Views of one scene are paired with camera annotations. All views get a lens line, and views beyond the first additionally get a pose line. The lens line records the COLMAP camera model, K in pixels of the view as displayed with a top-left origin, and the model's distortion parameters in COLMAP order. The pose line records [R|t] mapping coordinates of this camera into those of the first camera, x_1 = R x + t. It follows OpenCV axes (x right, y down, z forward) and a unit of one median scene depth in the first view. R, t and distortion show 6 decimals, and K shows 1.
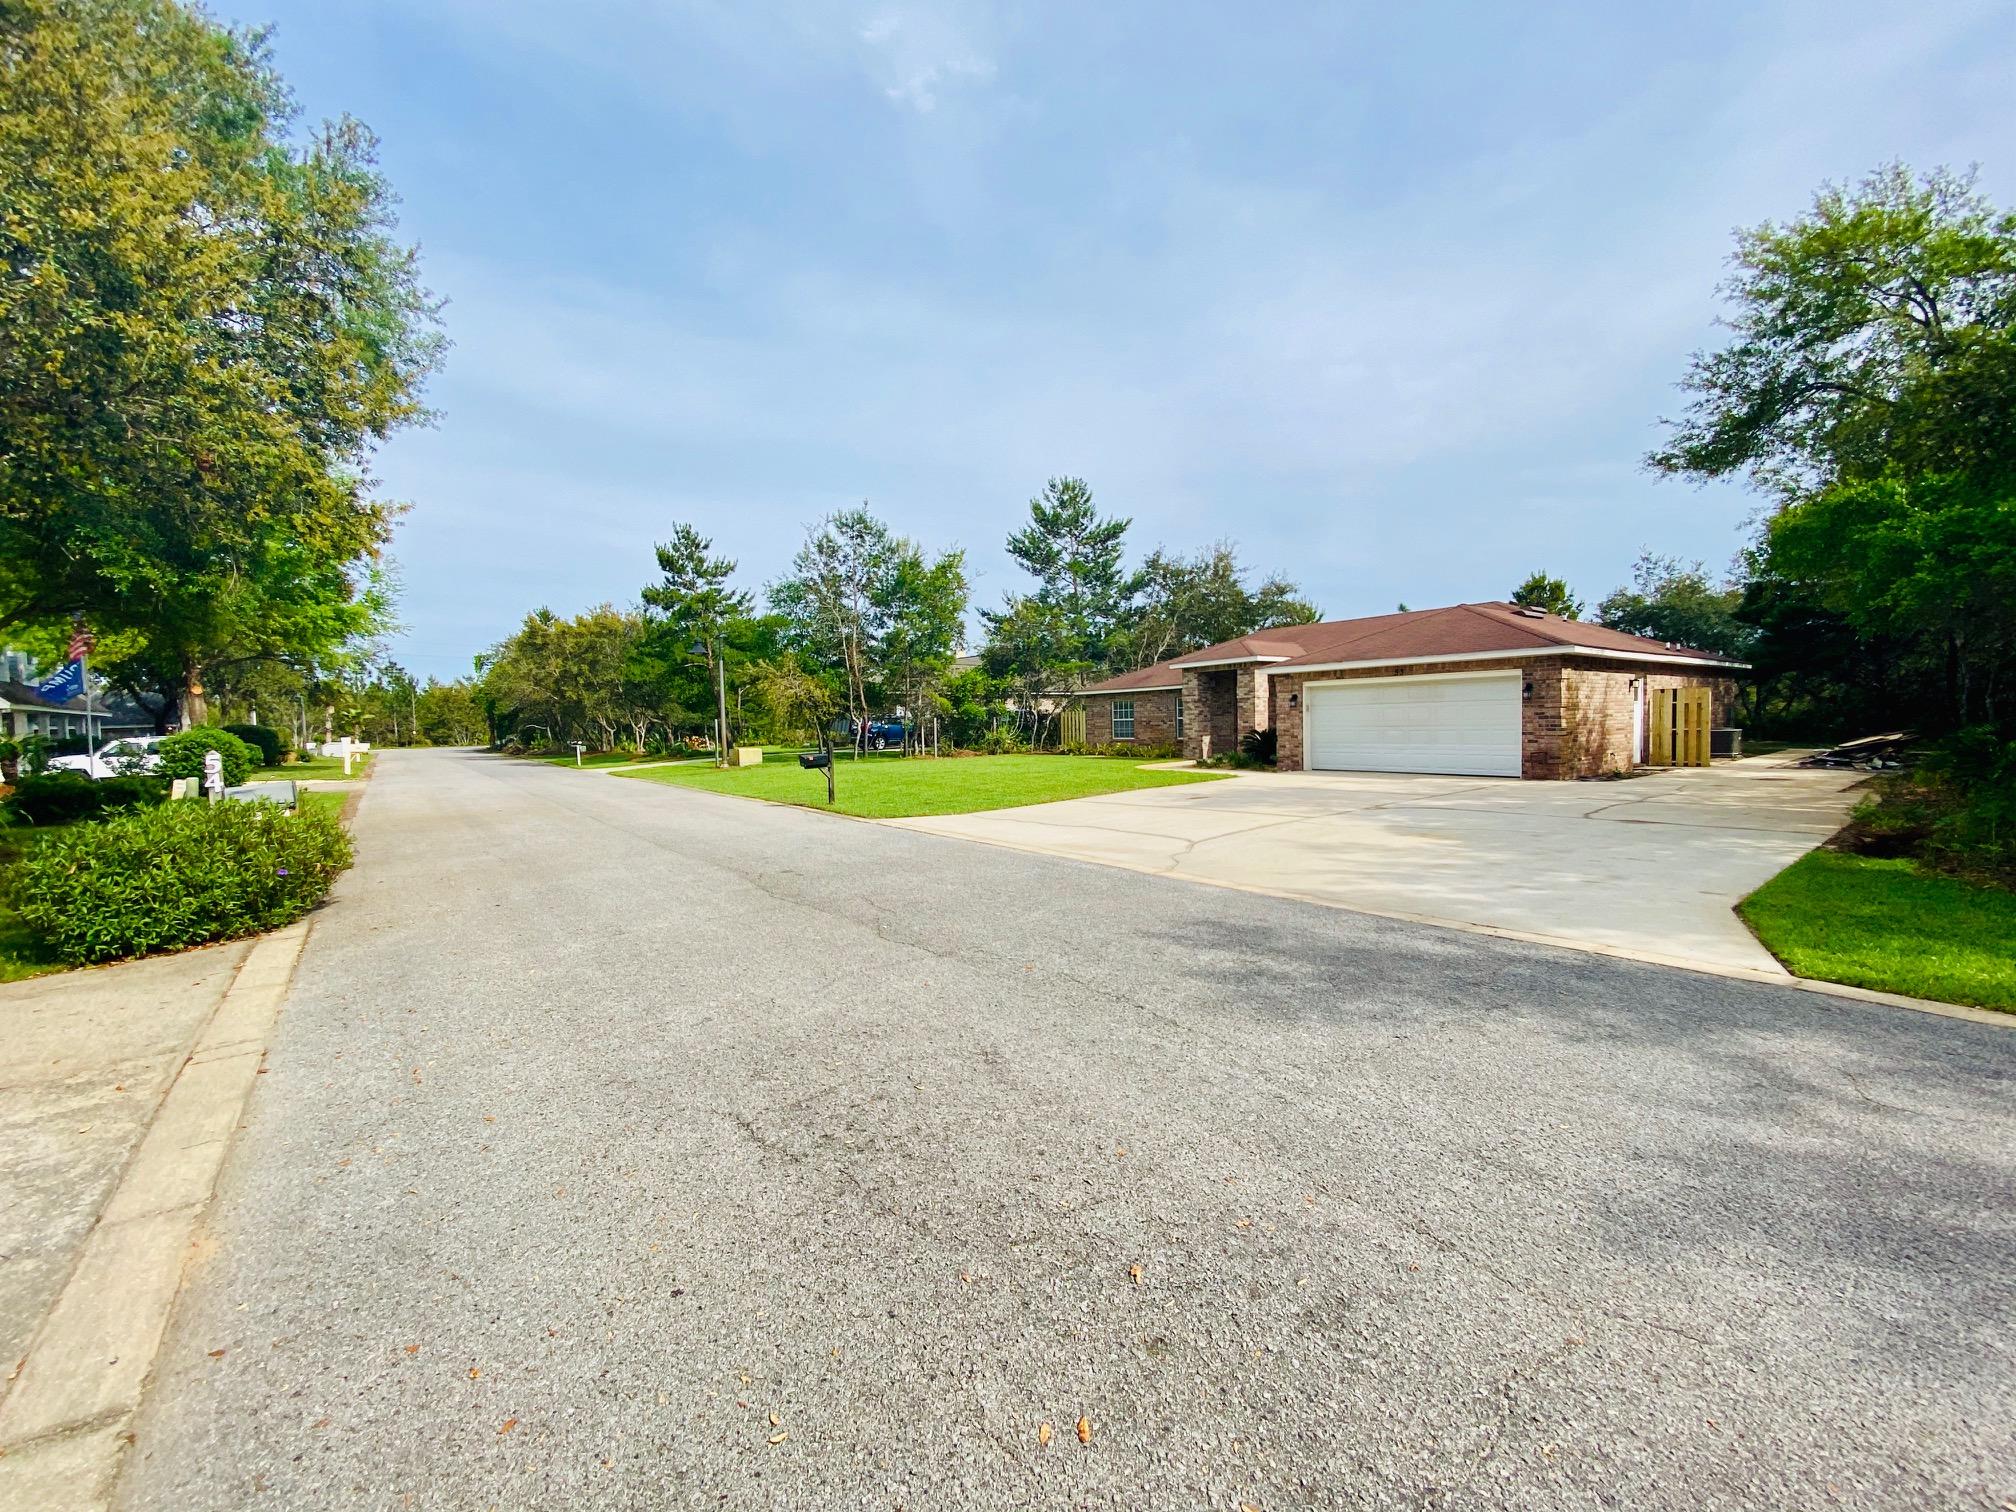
lens RADIAL K [[797.0, 0, 995.4], [0, 797.0, 776.3], [0, 0, 1]] dist [0.000277, -0.025411]
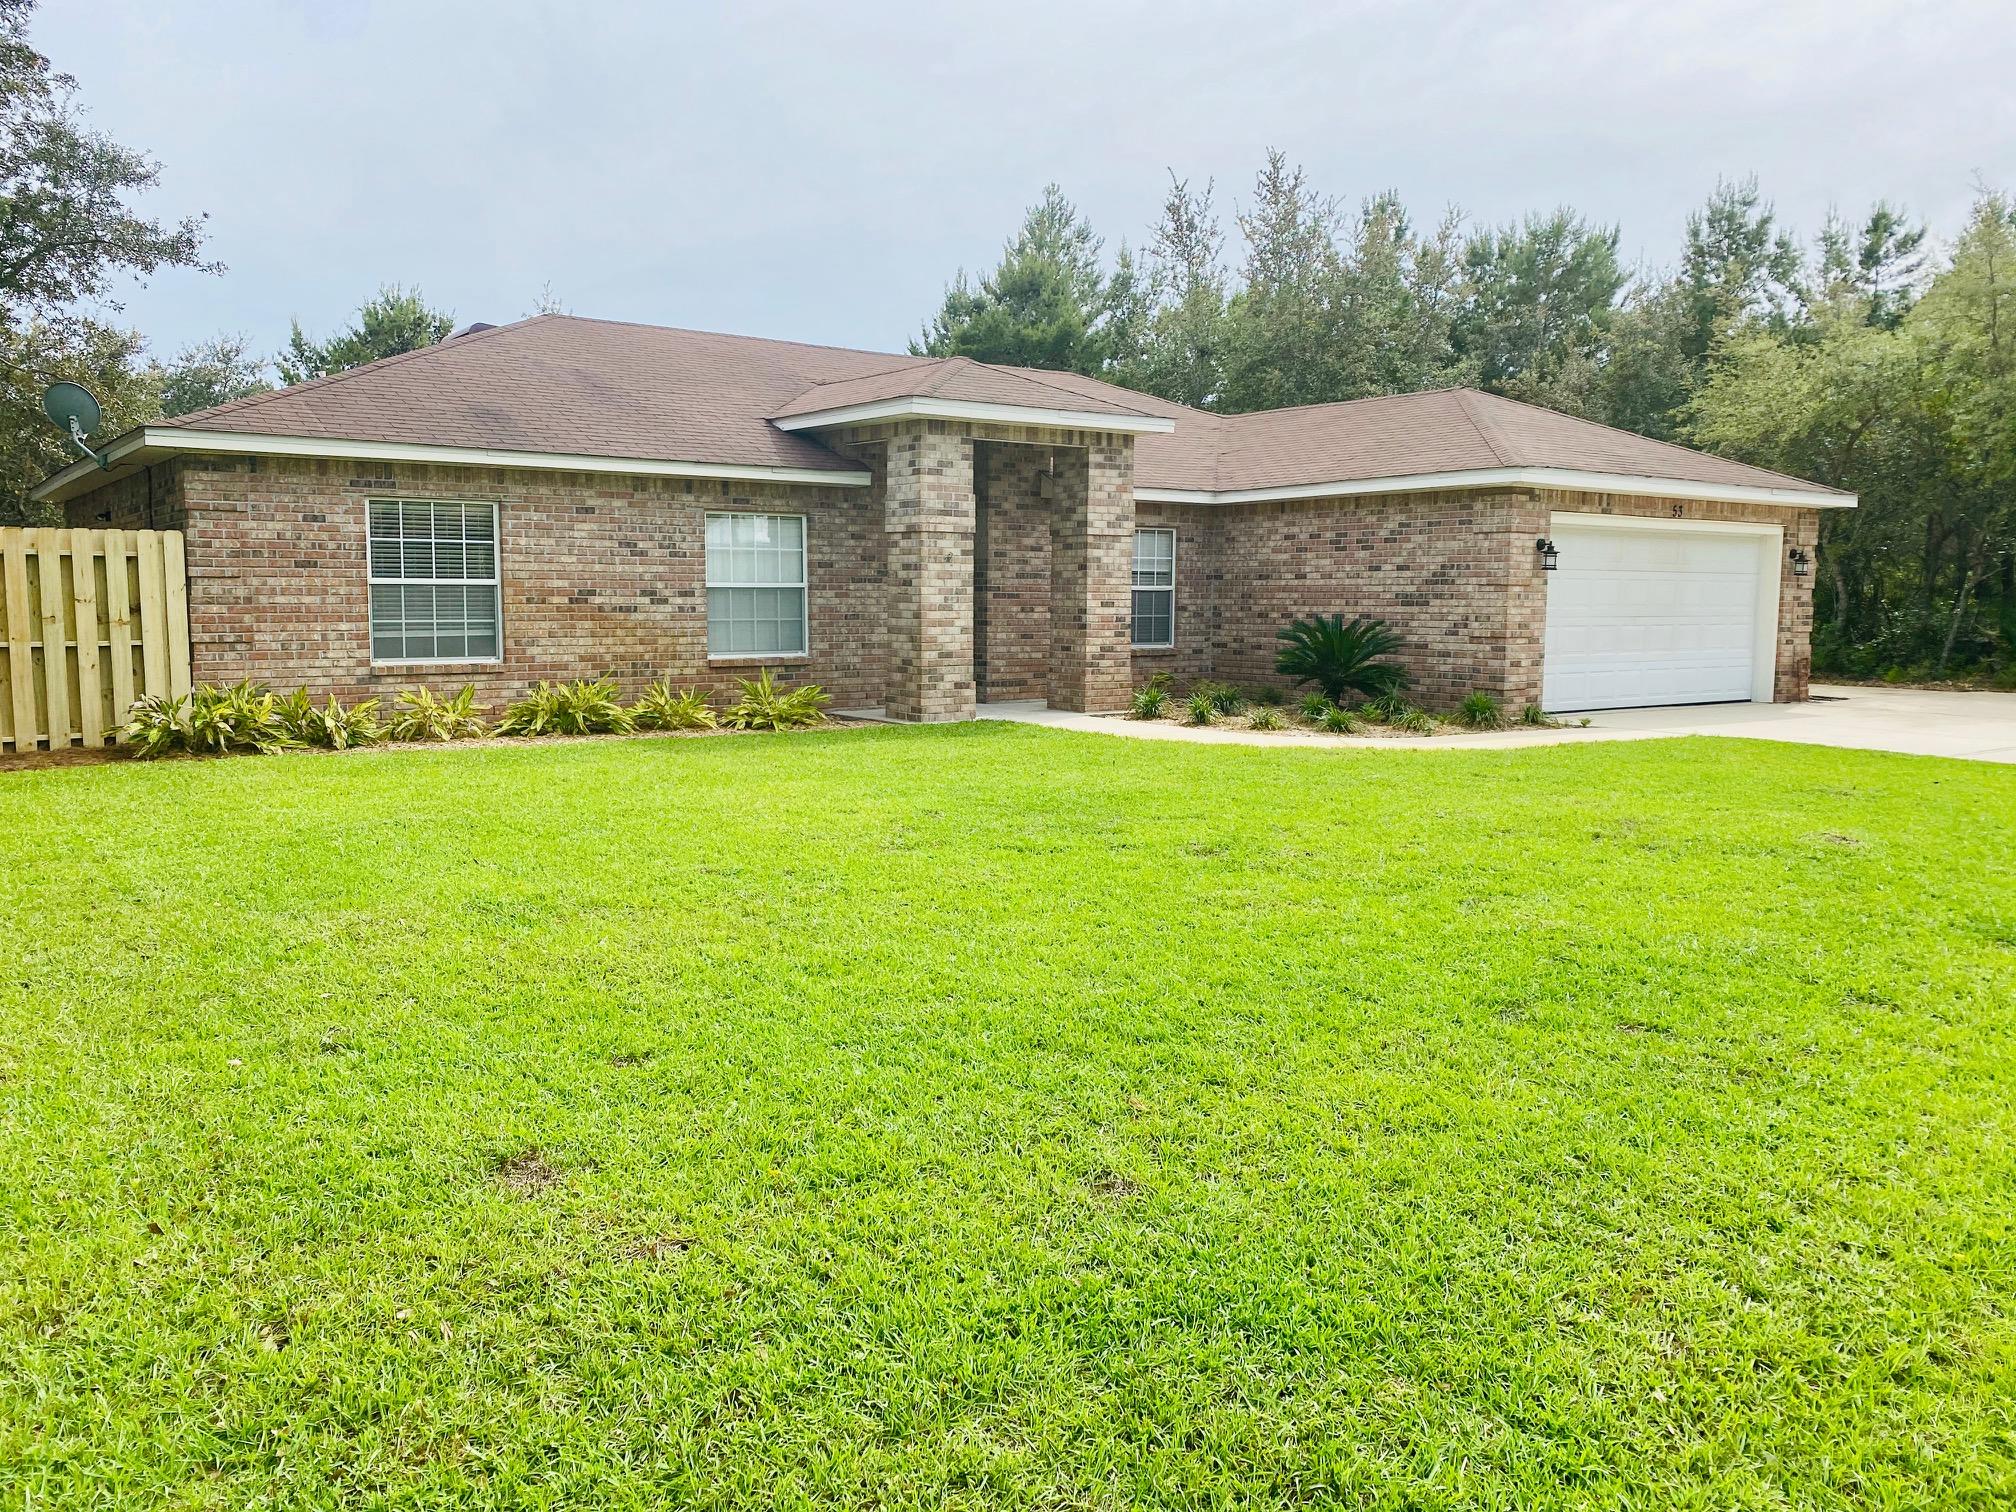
lens RADIAL K [[1528.4, 0, 1008.0], [0, 1528.4, 756.0], [0, 0, 1]] dist [0.117038, -0.213675]
pose [[0.022042, -0.076887, 0.996796, -0.452621], [0.061668, 0.995244, 0.075404, -0.067643], [-0.997853, 0.059808, 0.026678, 1.262436]]
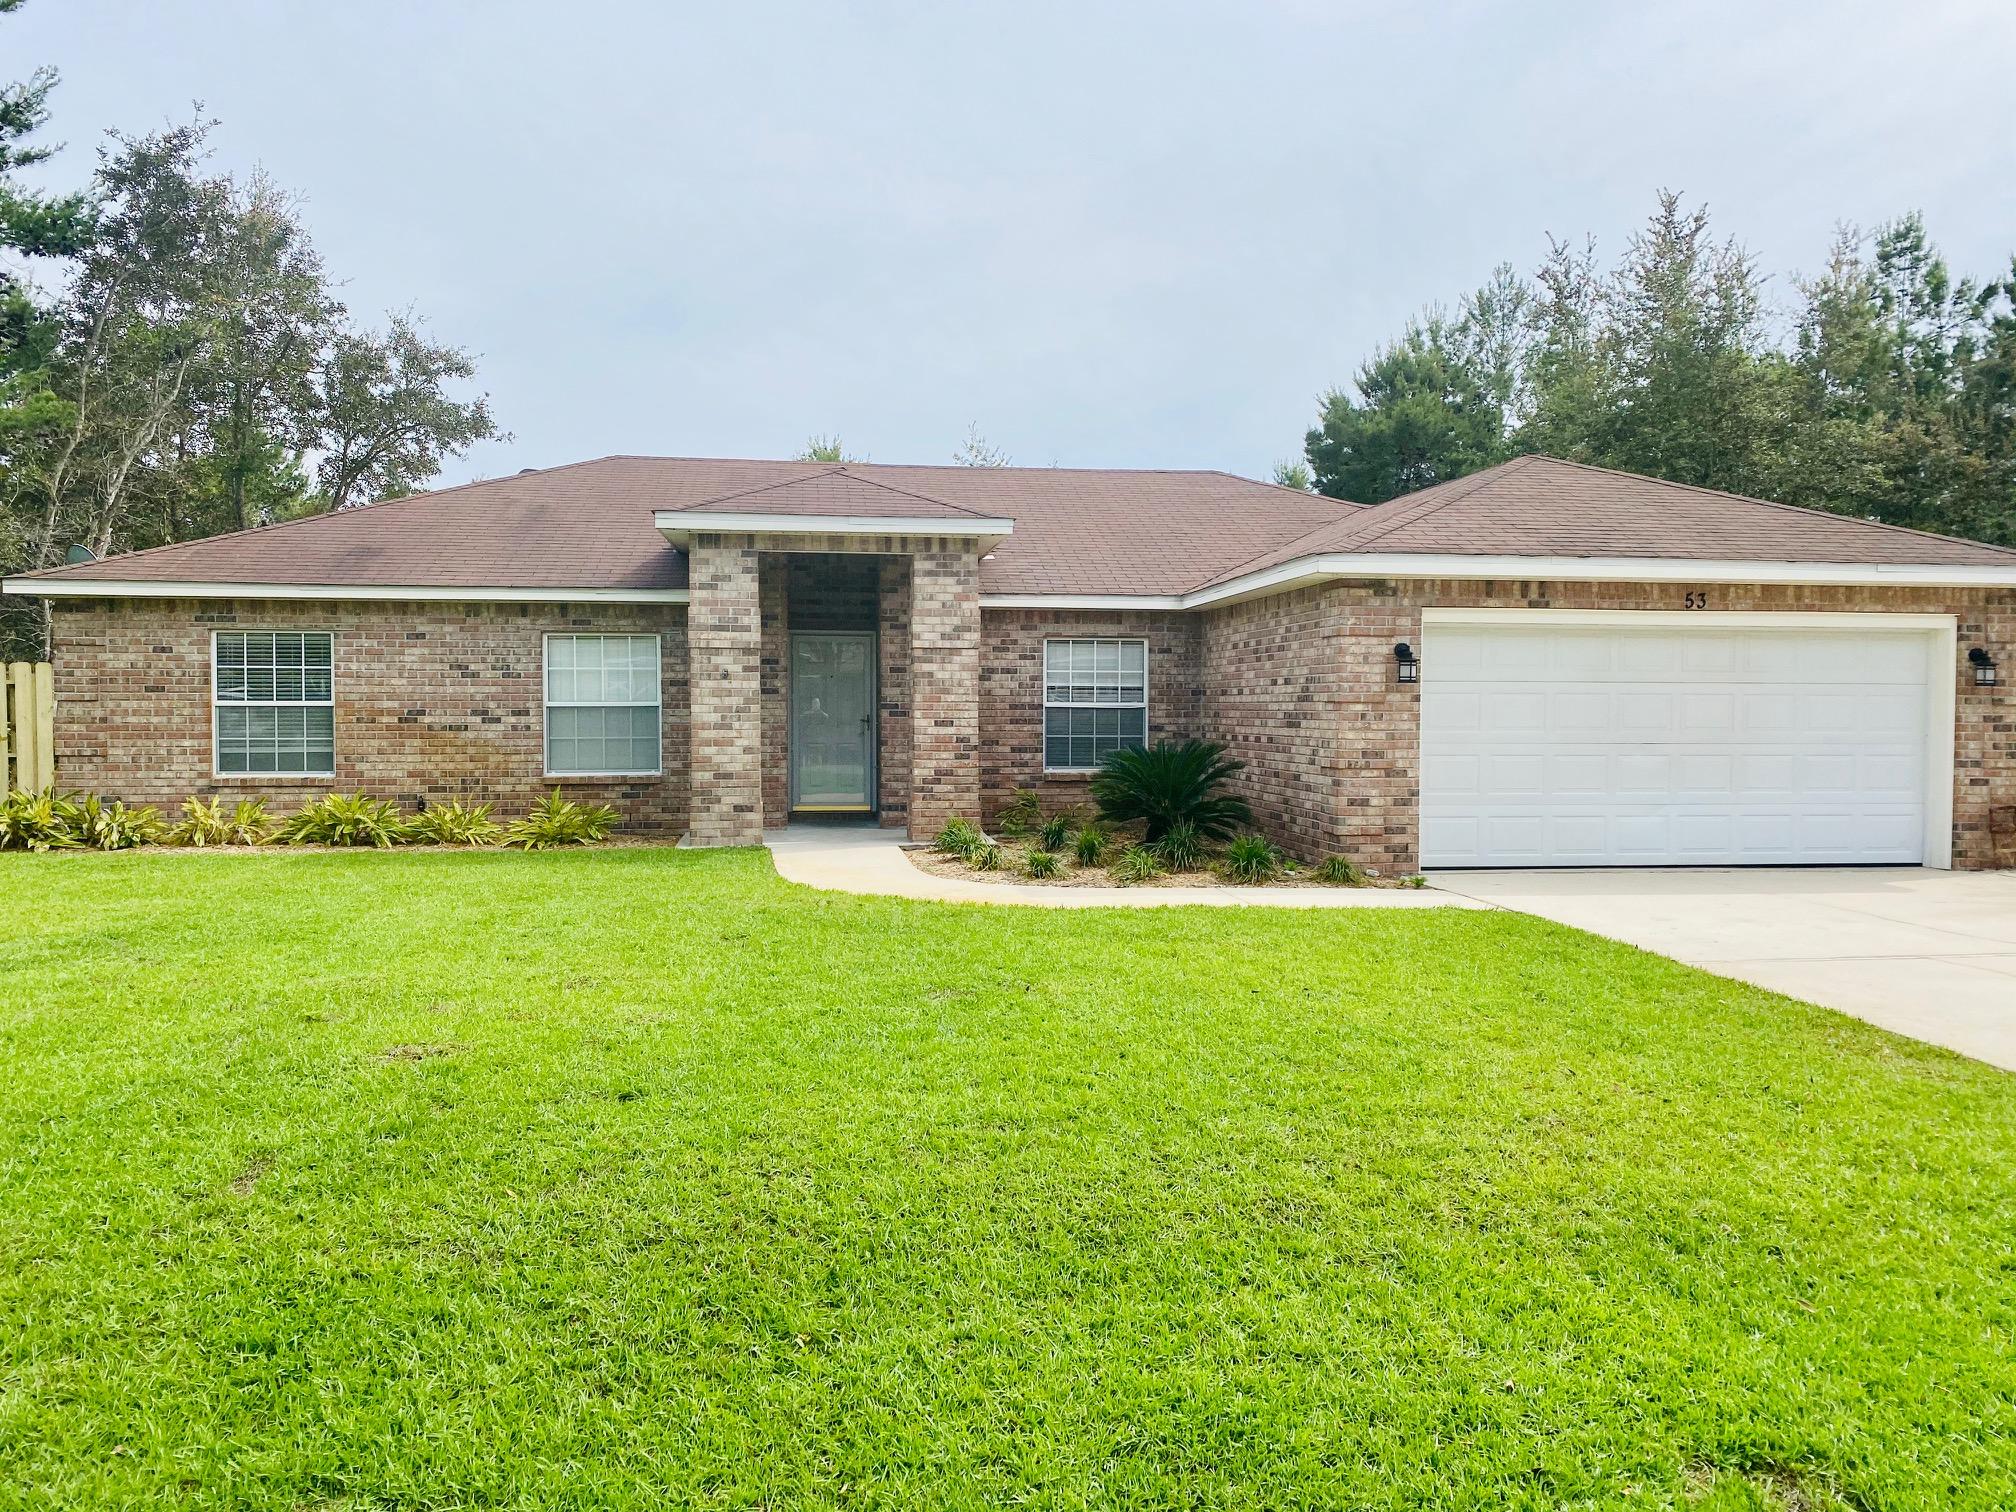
lens RADIAL K [[1528.4, 0, 1008.0], [0, 1528.4, 756.0], [0, 0, 1]] dist [0.117038, -0.213675]
pose [[0.485075, 0.002713, 0.874469, -0.257343], [0.042436, 0.998744, -0.026638, -0.046295], [-0.873442, 0.050030, 0.484350, 0.834169]]
